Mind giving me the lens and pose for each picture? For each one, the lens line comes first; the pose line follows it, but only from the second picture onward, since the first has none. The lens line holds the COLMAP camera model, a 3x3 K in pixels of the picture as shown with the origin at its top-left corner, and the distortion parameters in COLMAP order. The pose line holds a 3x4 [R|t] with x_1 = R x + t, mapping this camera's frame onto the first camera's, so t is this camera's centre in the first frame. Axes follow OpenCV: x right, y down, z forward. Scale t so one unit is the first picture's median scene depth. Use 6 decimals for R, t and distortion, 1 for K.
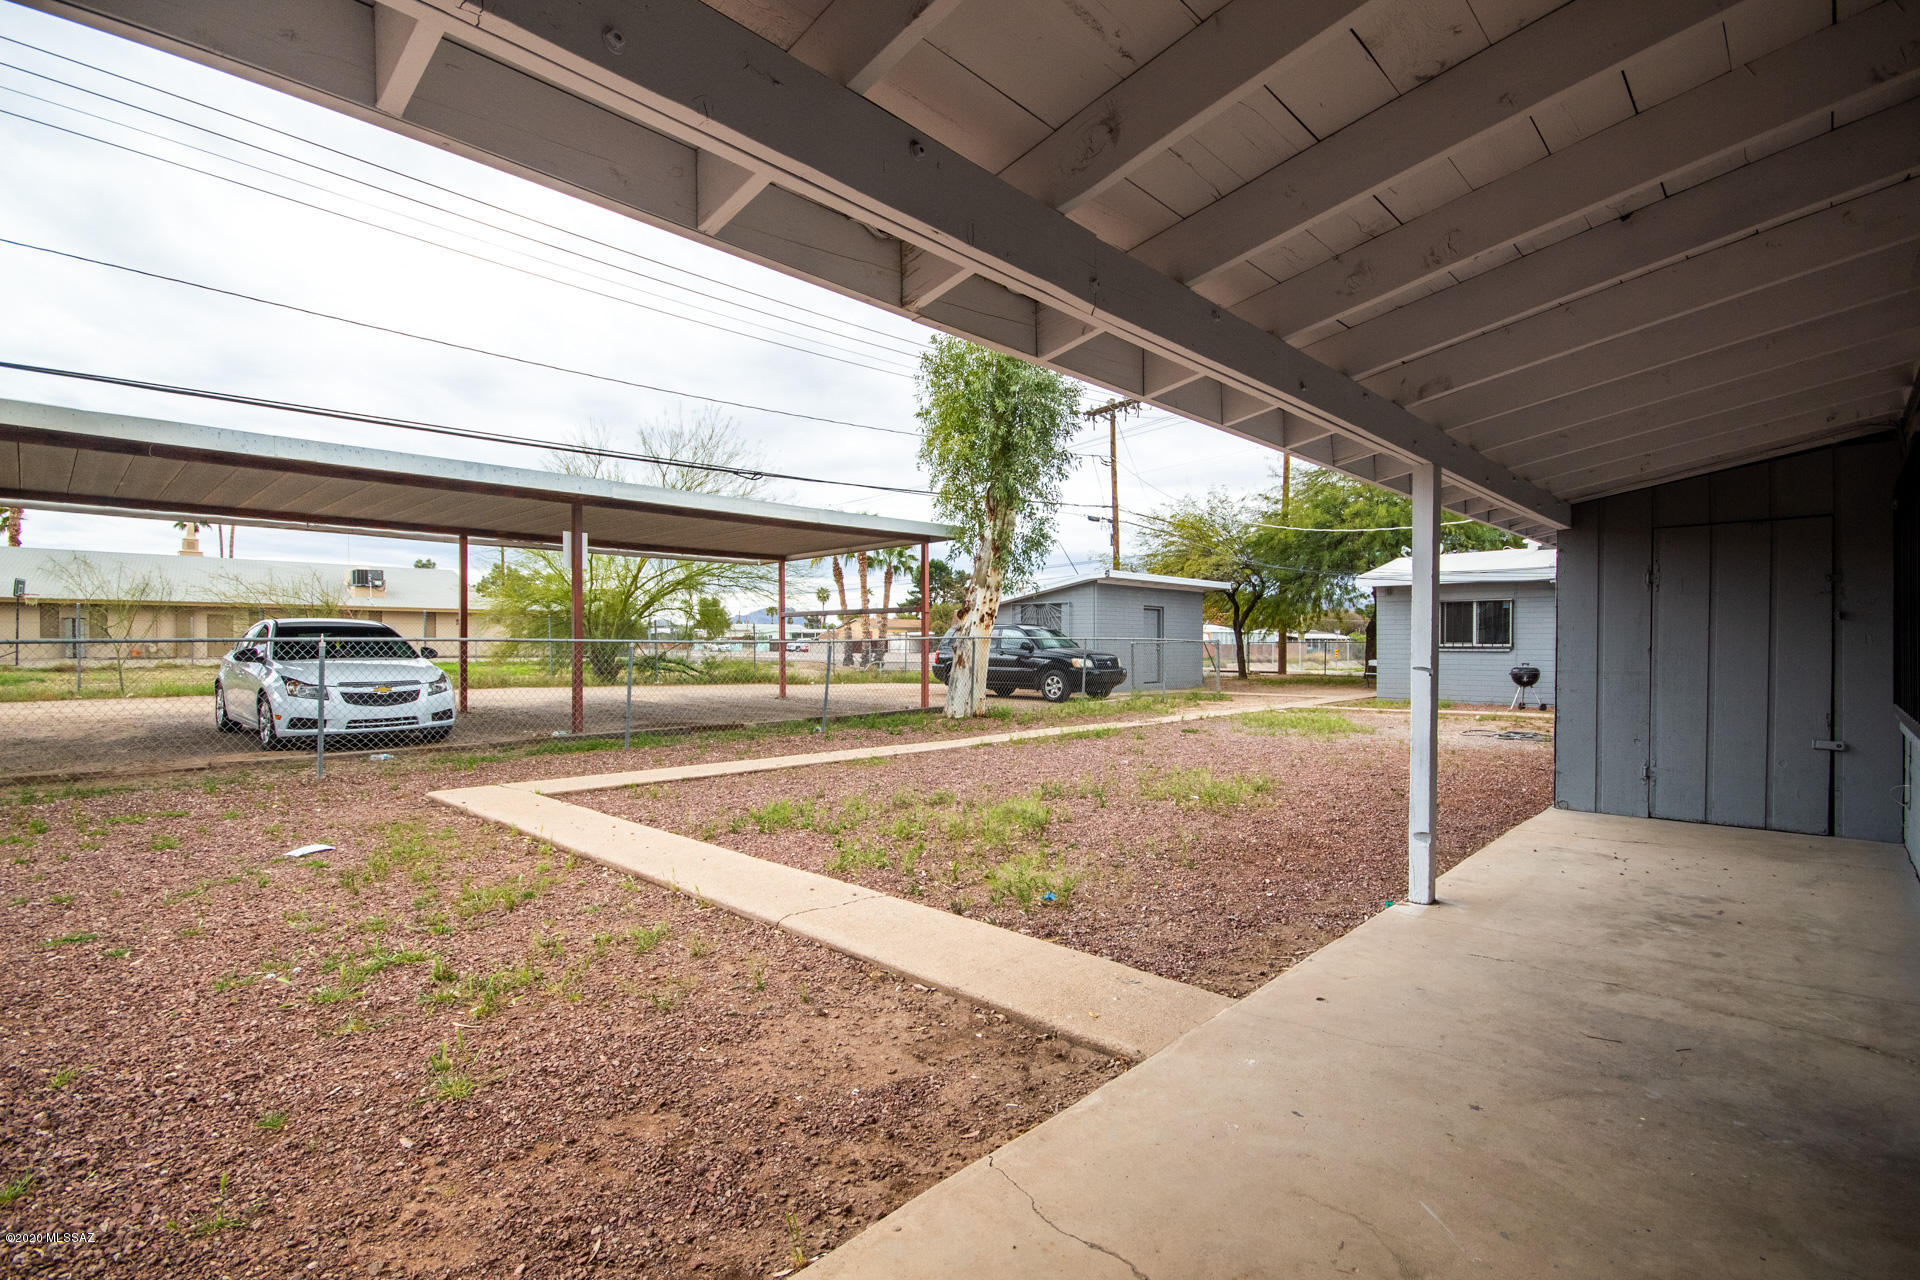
lens RADIAL K [[890.9, 0, 963.9], [0, 890.9, 647.3], [0, 0, 1]] dist [-0.003845, -0.001658]
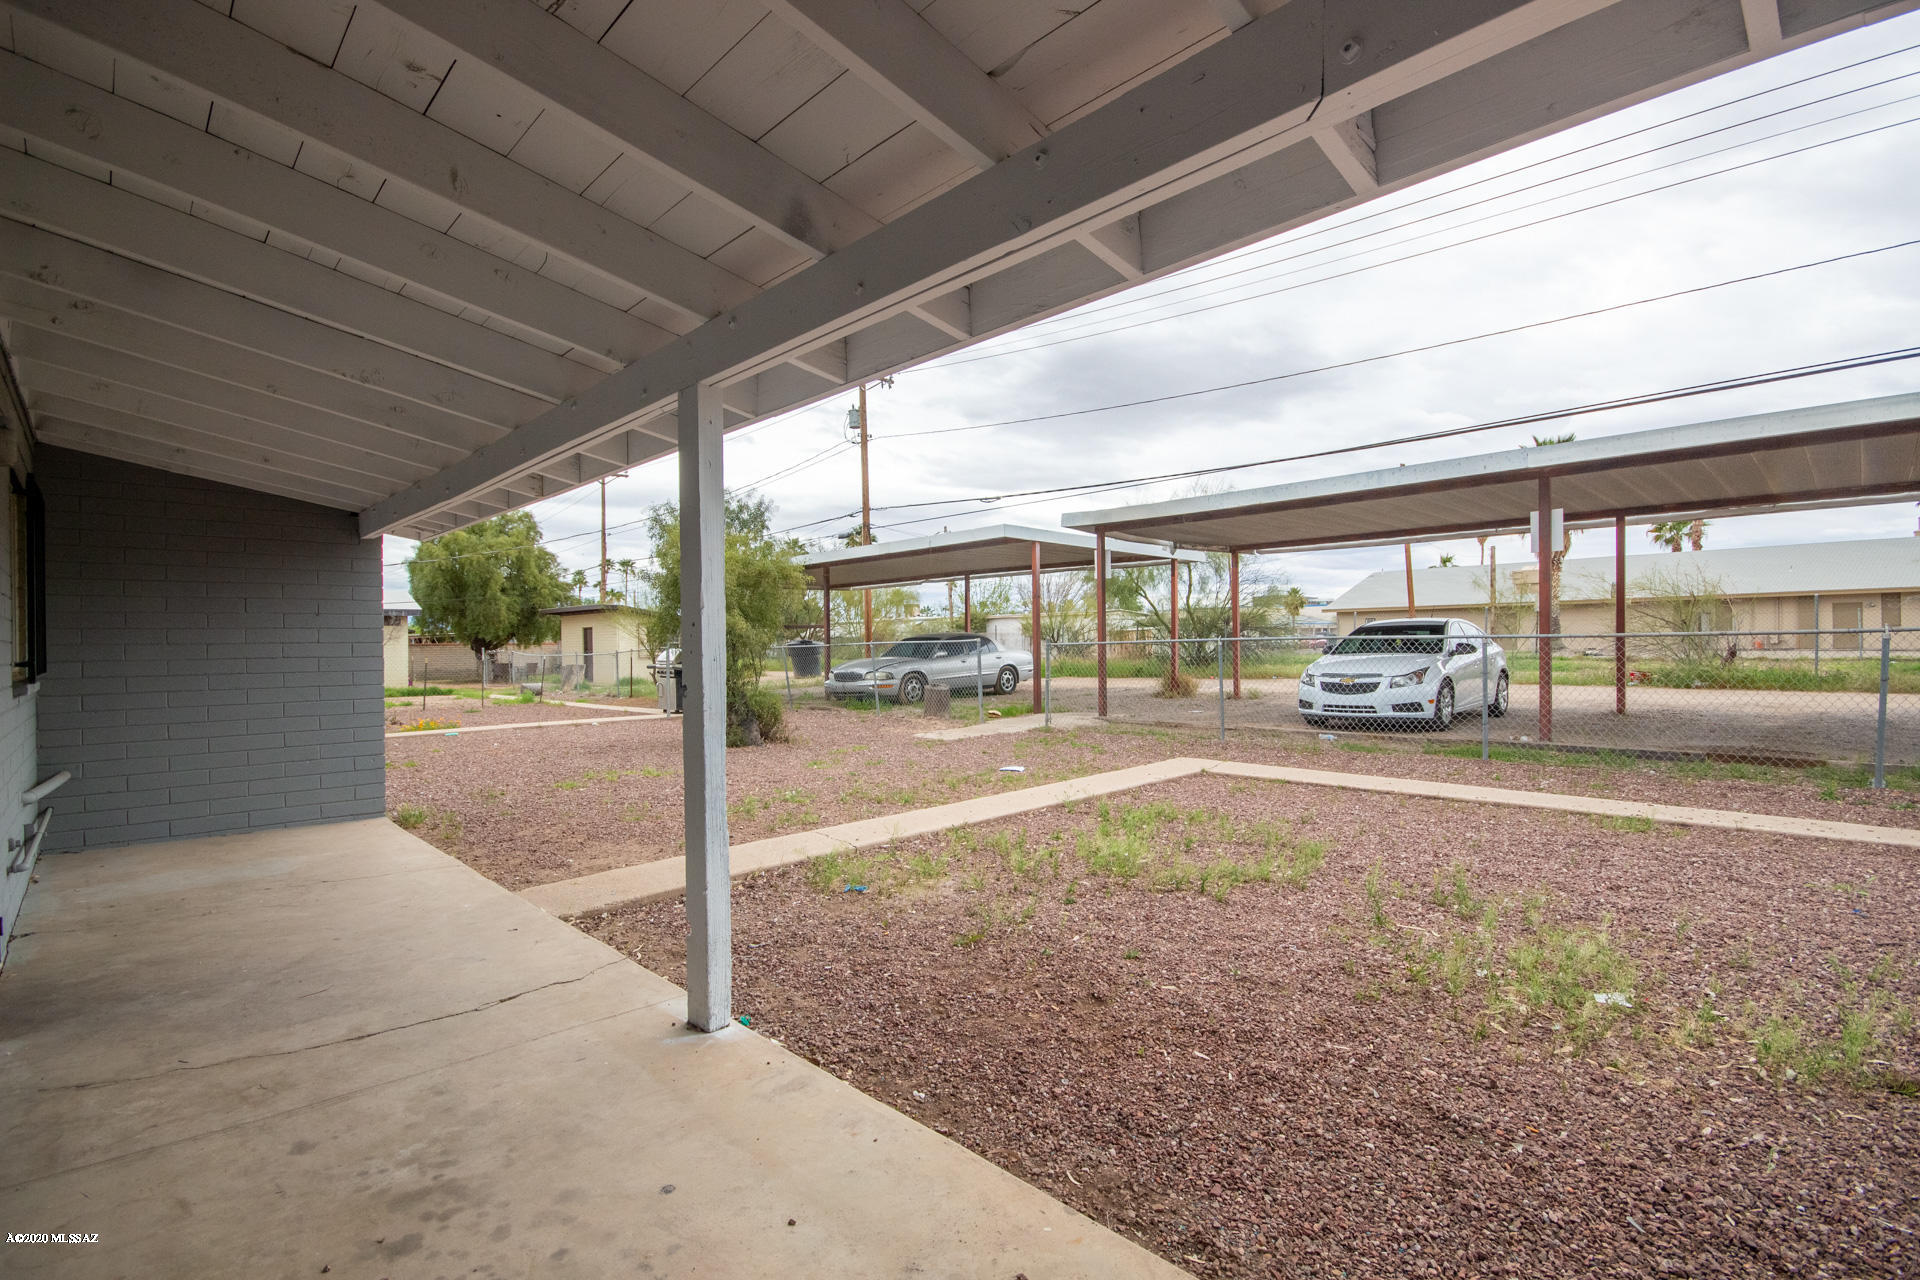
lens RADIAL K [[890.9, 0, 963.5], [0, 890.9, 645.3], [0, 0, 1]] dist [-0.003845, -0.001658]
pose [[-0.035792, -0.000360, -0.999359, 0.532739], [0.009352, 0.999956, -0.000695, -0.002276], [0.999316, -0.009371, -0.035787, 0.544799]]
